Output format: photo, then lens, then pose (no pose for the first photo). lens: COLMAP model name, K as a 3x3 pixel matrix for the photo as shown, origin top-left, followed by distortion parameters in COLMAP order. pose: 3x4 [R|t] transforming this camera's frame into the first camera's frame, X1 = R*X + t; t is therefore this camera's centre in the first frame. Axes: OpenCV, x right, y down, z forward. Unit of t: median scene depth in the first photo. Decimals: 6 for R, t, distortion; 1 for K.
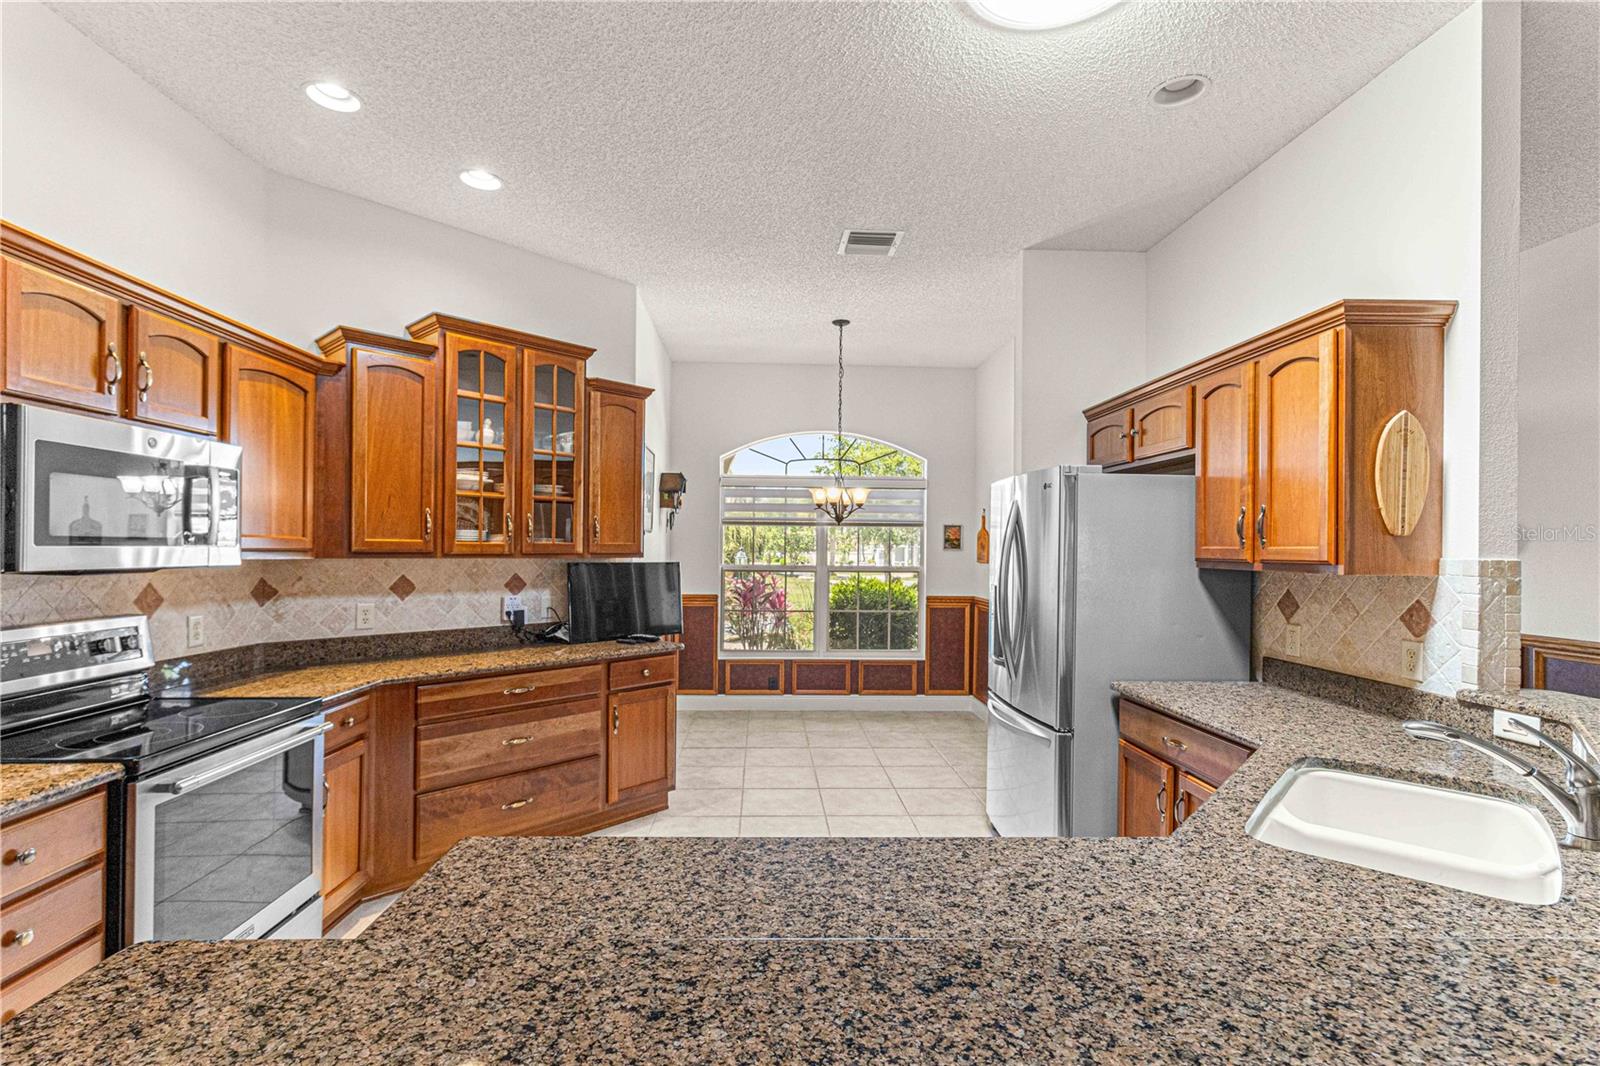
lens RADIAL K [[757.8, 0, 797.8], [0, 757.8, 546.7], [0, 0, 1]] dist [0.001150, 0.000027]
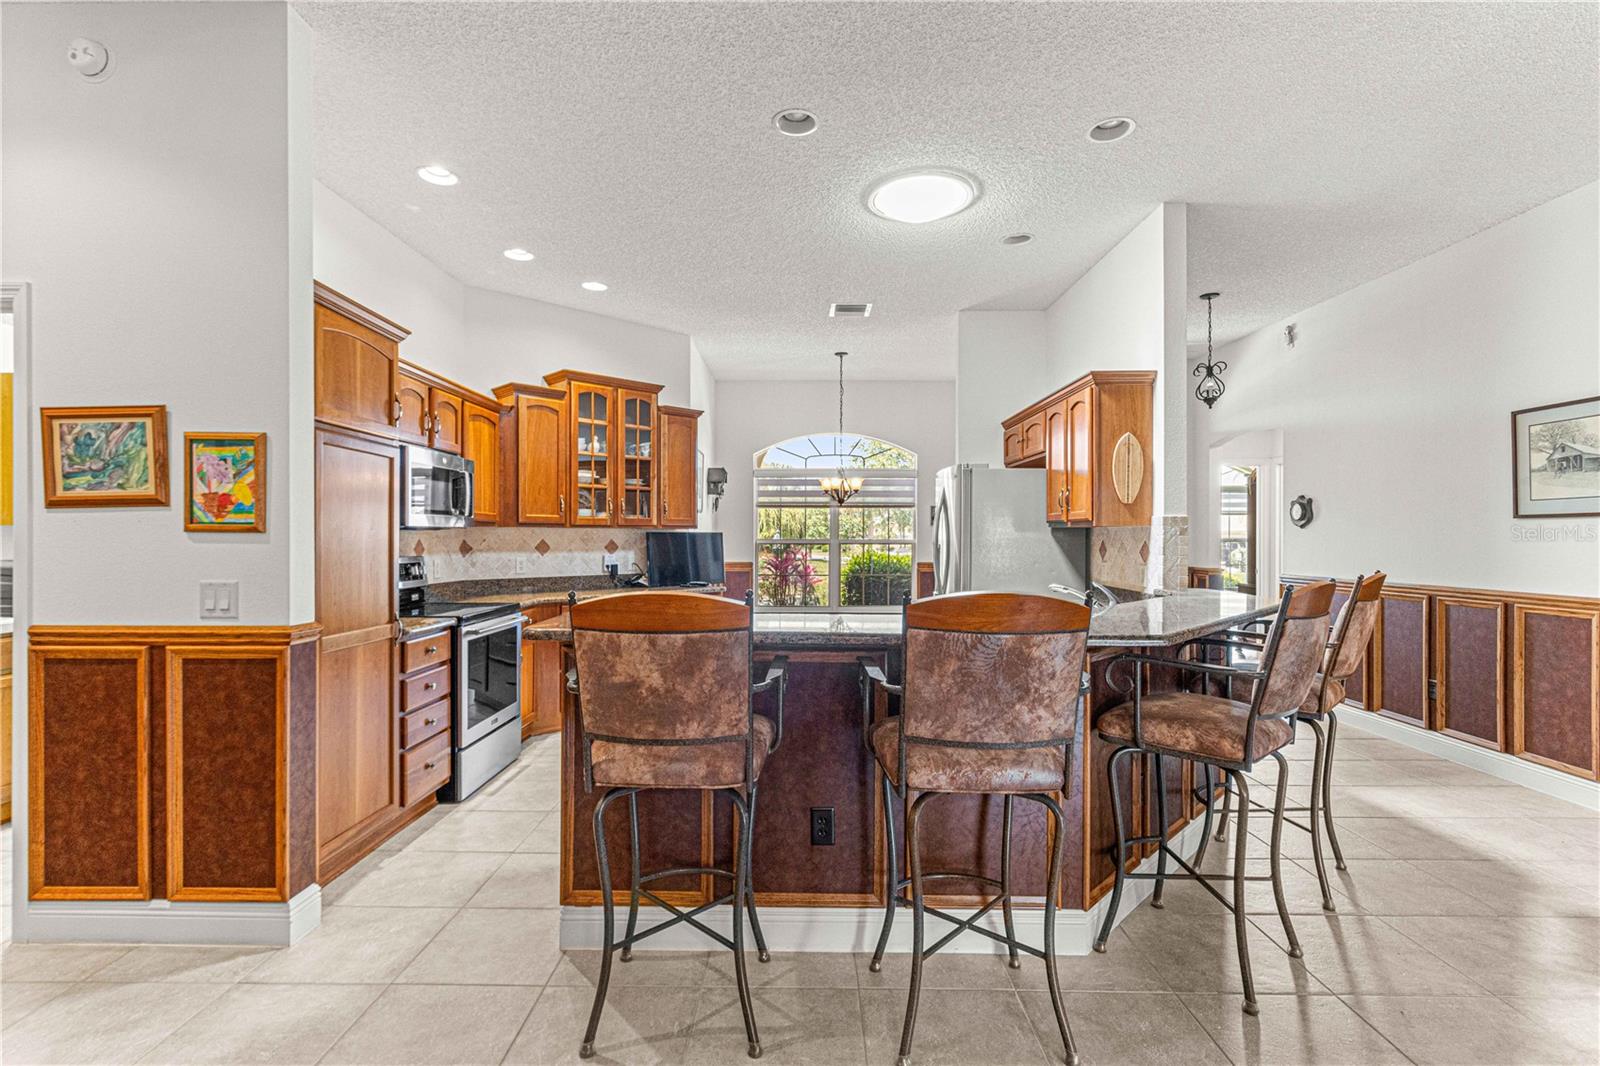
lens RADIAL K [[757.8, 0, 800.7], [0, 757.8, 535.8], [0, 0, 1]] dist [0.001150, 0.000027]
pose [[0.998559, -0.008274, -0.053030, 0.073897], [0.008344, 0.999965, 0.001097, 0.030265], [0.053019, -0.001538, 0.998592, -0.460363]]
